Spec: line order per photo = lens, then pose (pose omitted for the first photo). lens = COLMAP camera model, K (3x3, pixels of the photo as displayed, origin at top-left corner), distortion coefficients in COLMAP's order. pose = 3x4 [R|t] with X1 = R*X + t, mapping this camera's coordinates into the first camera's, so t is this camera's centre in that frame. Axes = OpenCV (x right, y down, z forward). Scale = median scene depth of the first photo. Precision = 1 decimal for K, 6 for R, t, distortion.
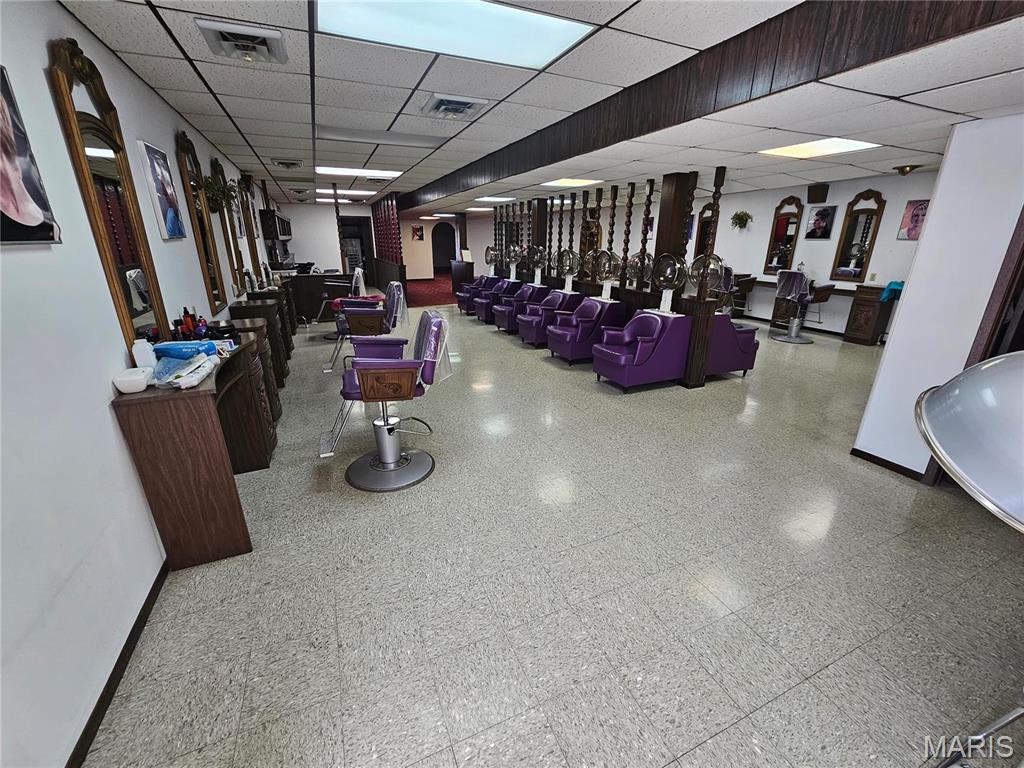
lens RADIAL K [[410.2, 0, 509.0], [0, 410.2, 365.7], [0, 0, 1]] dist [-0.000026, 0.000087]
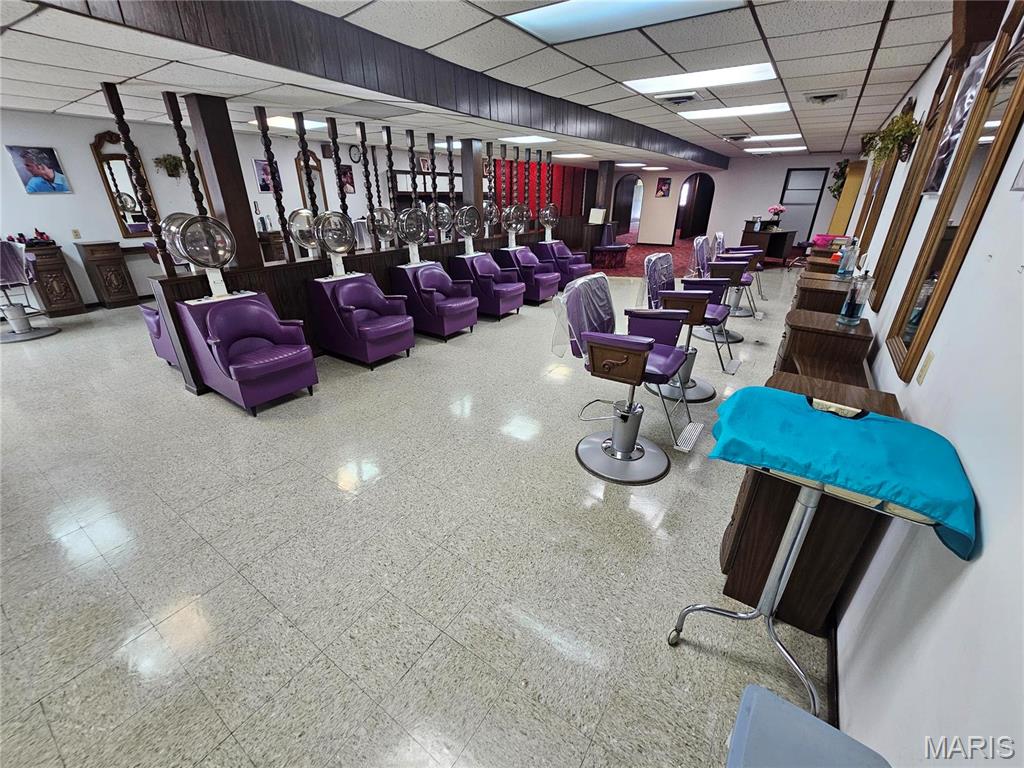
lens RADIAL K [[410.2, 0, 509.0], [0, 410.2, 365.7], [0, 0, 1]] dist [-0.000026, 0.000087]
pose [[-0.517541, -0.343923, 0.783498, -0.623587], [0.248044, 0.816046, 0.522056, -0.386933], [-0.818918, 0.464527, -0.337029, 1.214228]]
